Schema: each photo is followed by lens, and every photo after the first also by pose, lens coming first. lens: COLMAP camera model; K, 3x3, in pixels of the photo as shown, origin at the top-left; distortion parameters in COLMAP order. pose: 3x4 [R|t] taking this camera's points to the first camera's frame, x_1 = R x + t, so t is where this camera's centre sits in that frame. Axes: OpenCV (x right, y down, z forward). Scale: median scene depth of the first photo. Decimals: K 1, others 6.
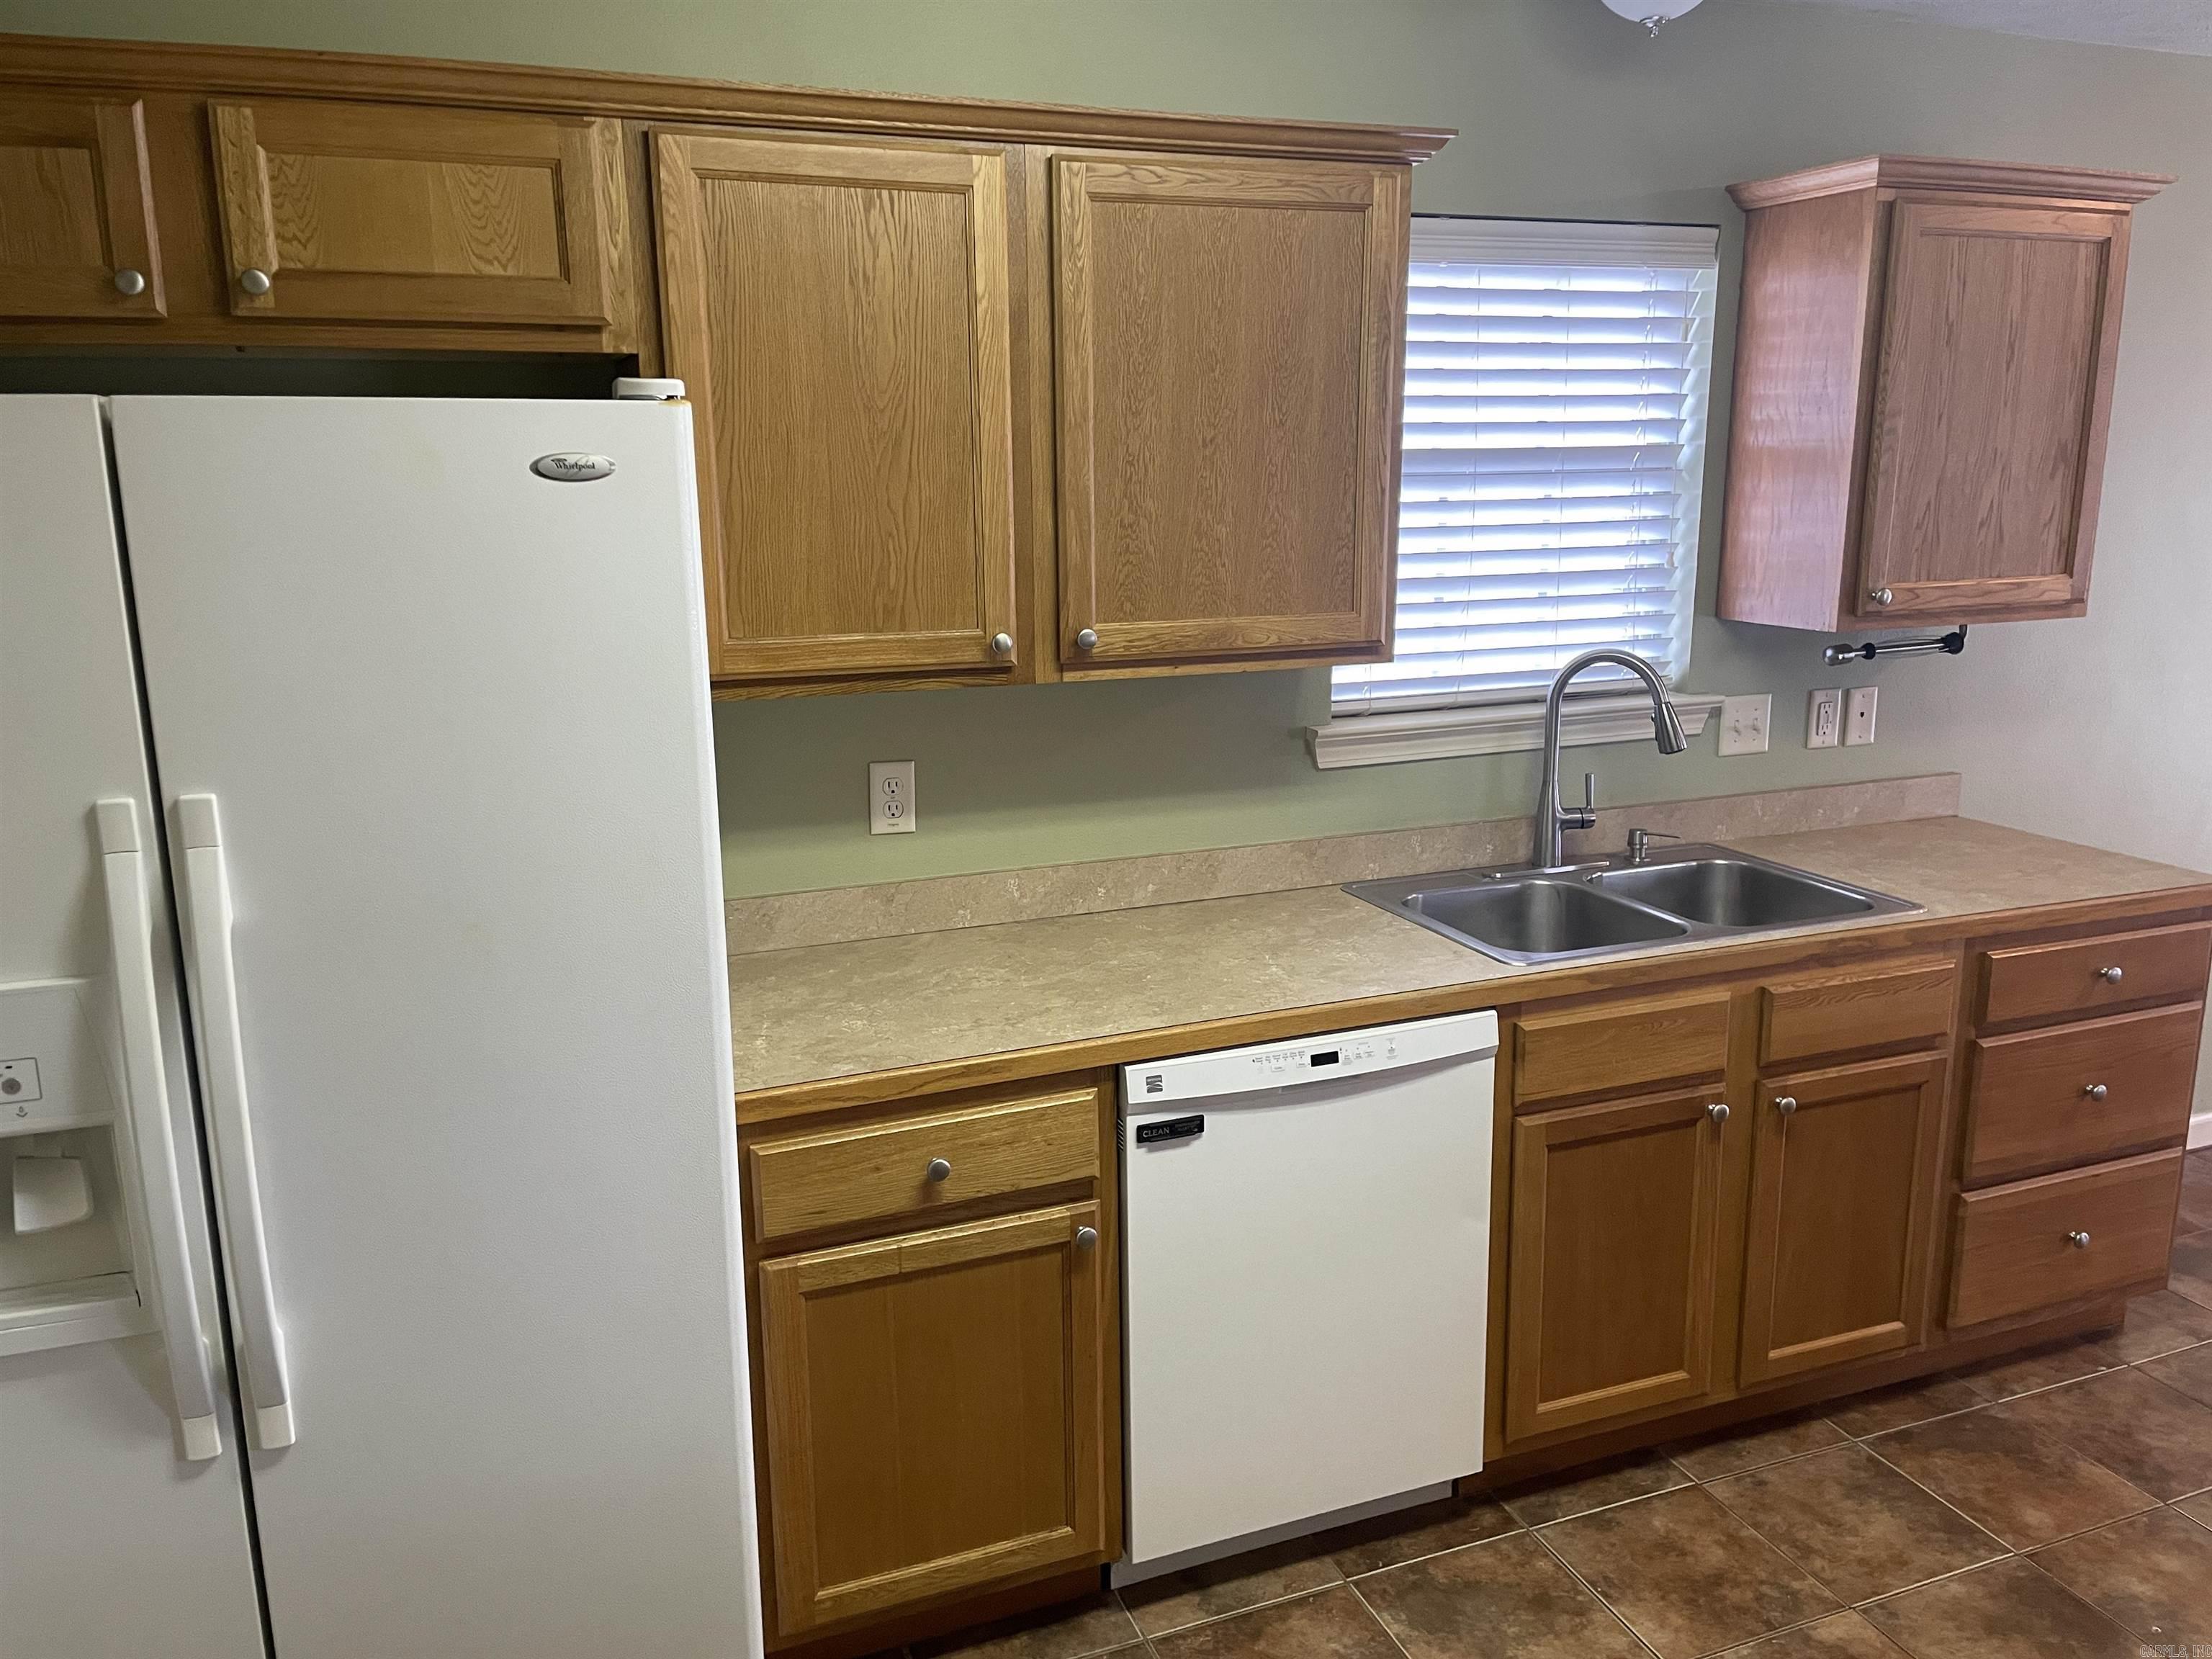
lens RADIAL K [[1647.8, 0, 1118.2], [0, 1647.8, 839.3], [0, 0, 1]] dist [0.089294, -0.109586]
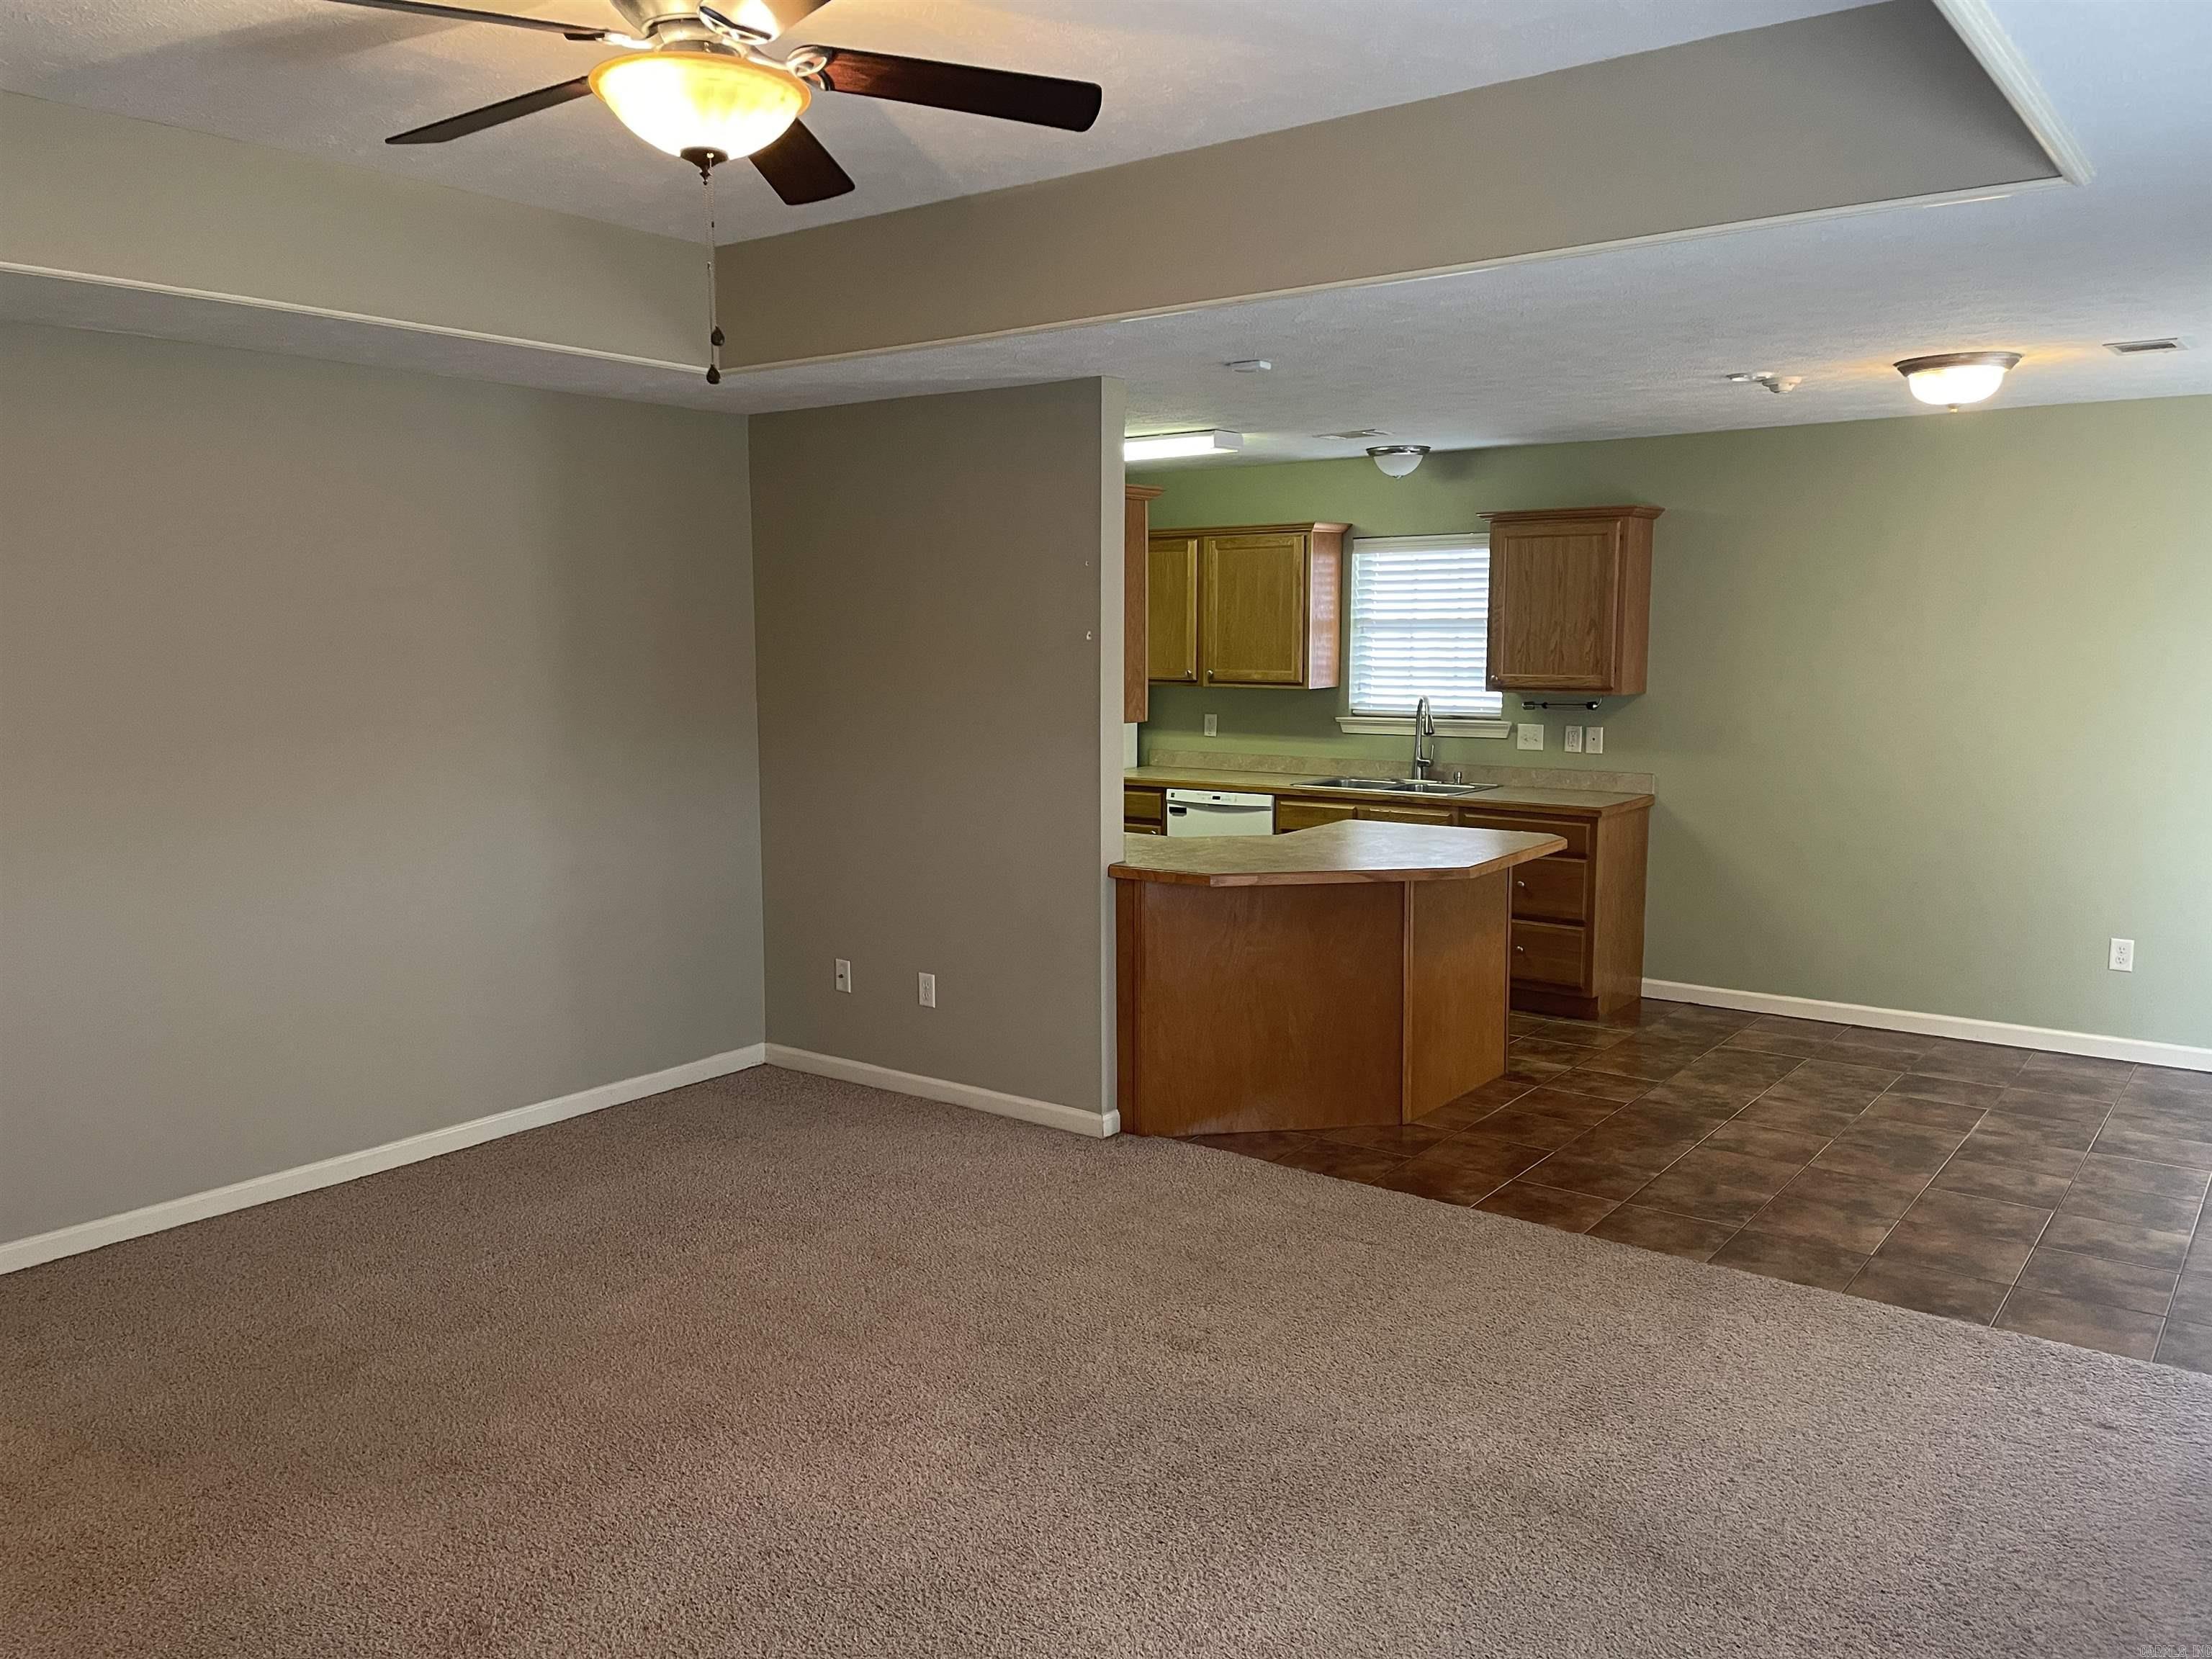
lens RADIAL K [[1647.8, 0, 1096.9], [0, 1647.8, 824.7], [0, 0, 1]] dist [0.089294, -0.109586]
pose [[0.533169, 0.112946, -0.838435, 2.308985], [-0.190586, 0.981608, 0.011037, 0.160998], [0.824262, 0.153909, 0.544889, -0.834246]]
